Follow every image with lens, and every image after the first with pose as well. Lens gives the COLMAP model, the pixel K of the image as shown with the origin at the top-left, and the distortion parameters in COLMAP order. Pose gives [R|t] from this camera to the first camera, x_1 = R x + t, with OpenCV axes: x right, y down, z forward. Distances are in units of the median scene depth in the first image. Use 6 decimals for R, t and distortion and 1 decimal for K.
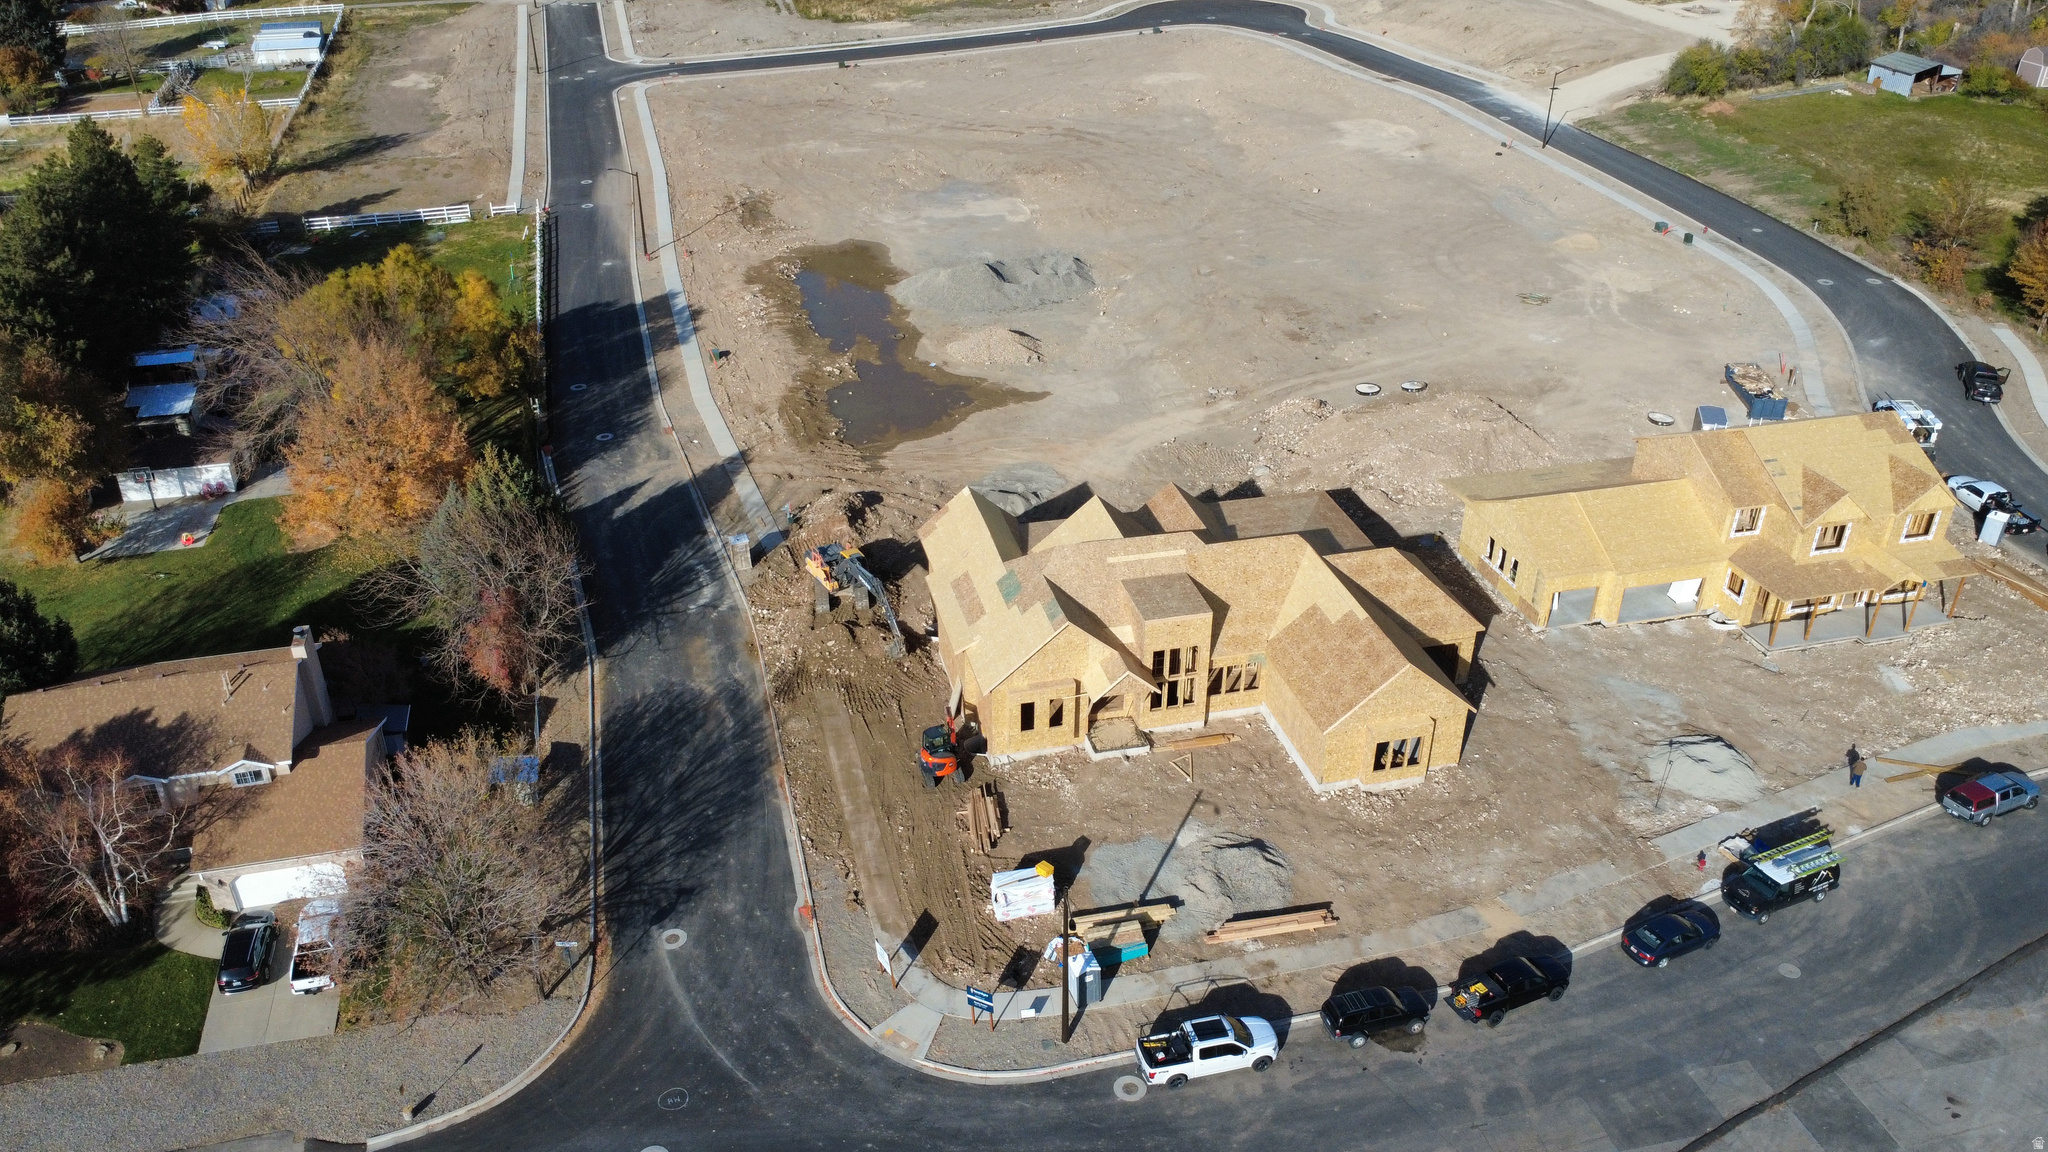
lens RADIAL K [[1532.4, 0, 1018.6], [0, 1532.4, 579.2], [0, 0, 1]] dist [0.004962, -0.006735]
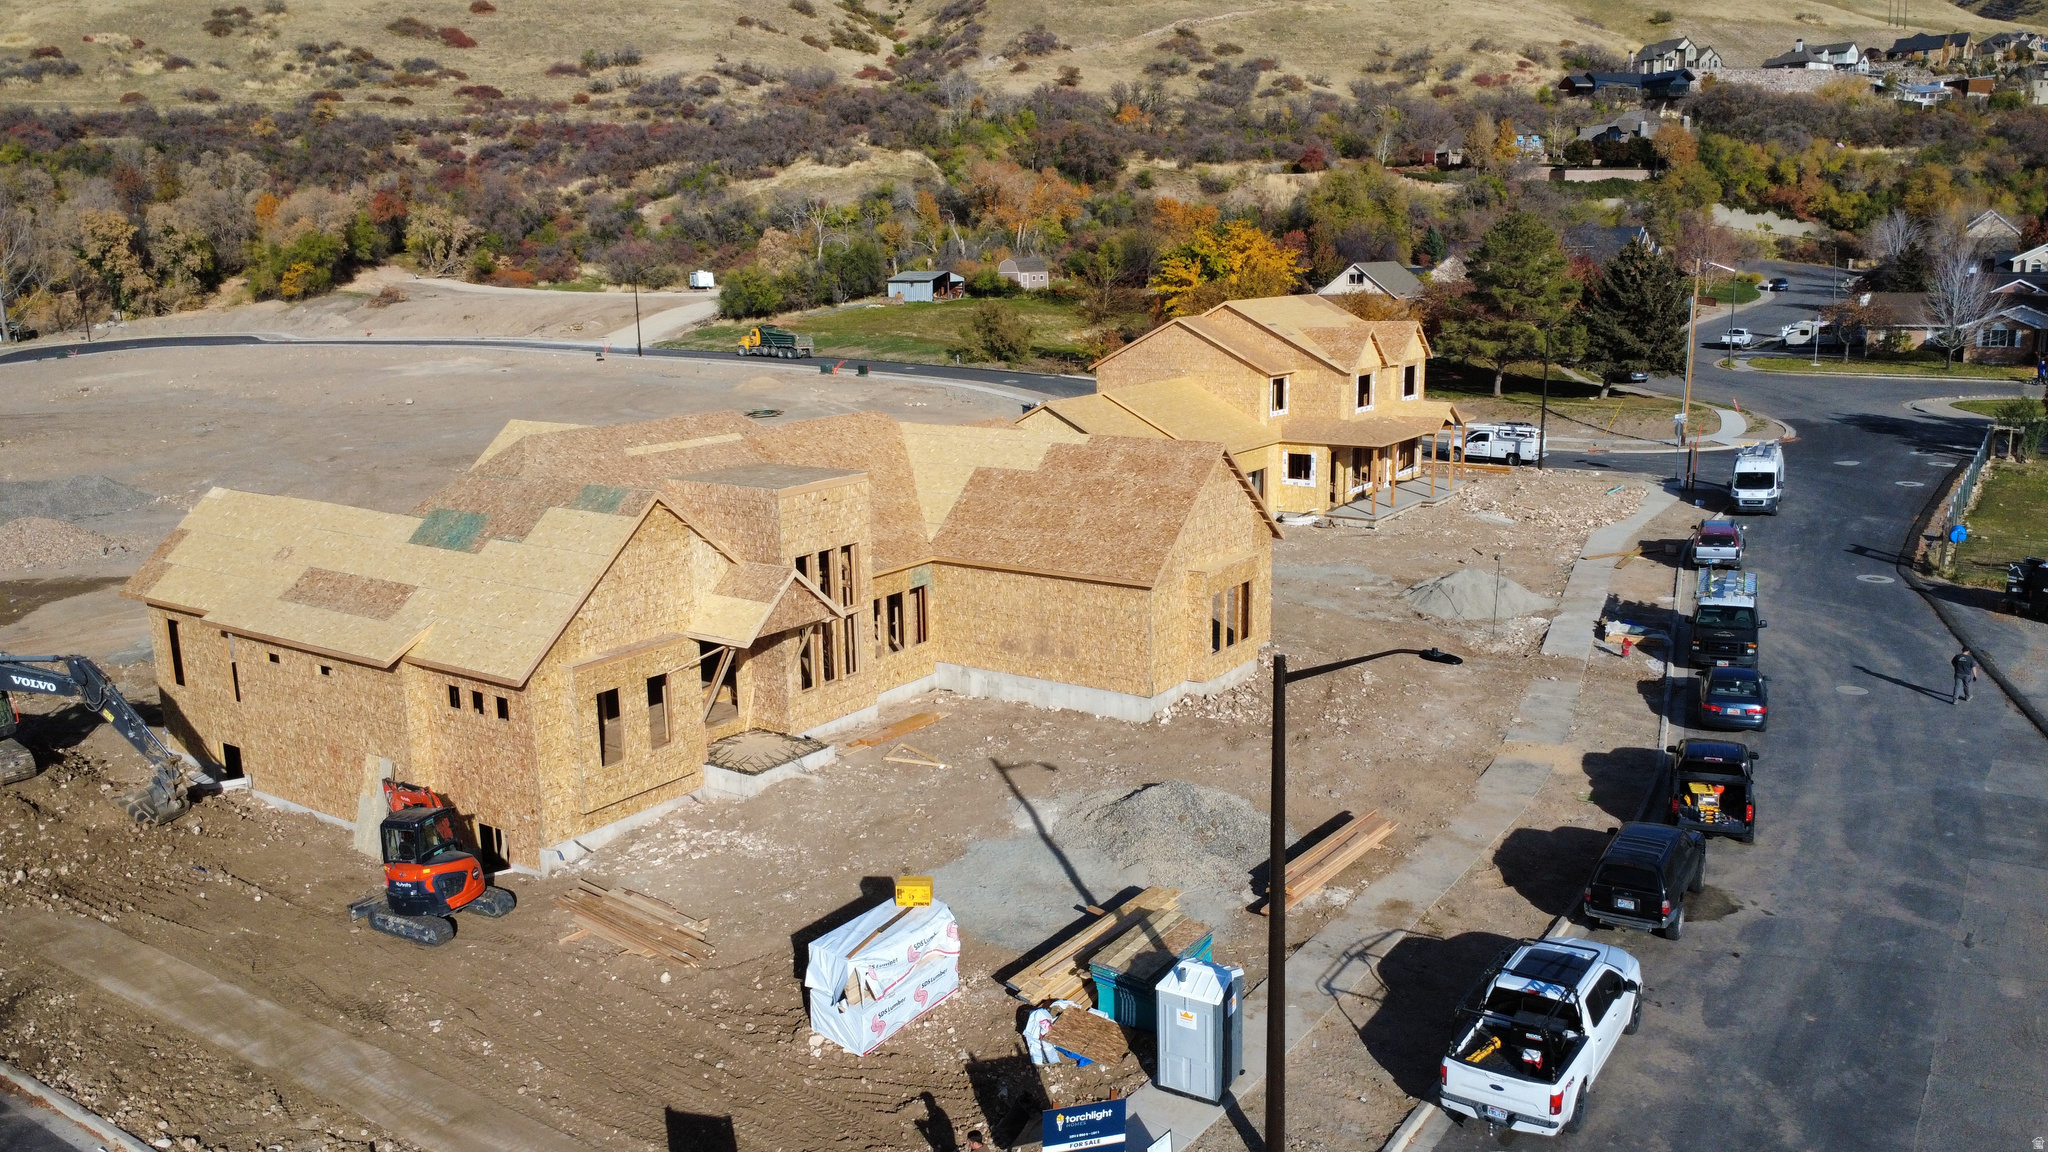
lens RADIAL K [[1533.9, 0, 1018.3], [0, 1533.9, 579.0], [0, 0, 1]] dist [0.004667, -0.002433]
pose [[0.752036, -0.155126, 0.640607, -0.186855], [0.346465, 0.919843, -0.183986, 0.173259], [-0.560717, 0.360312, 0.745501, 0.566449]]
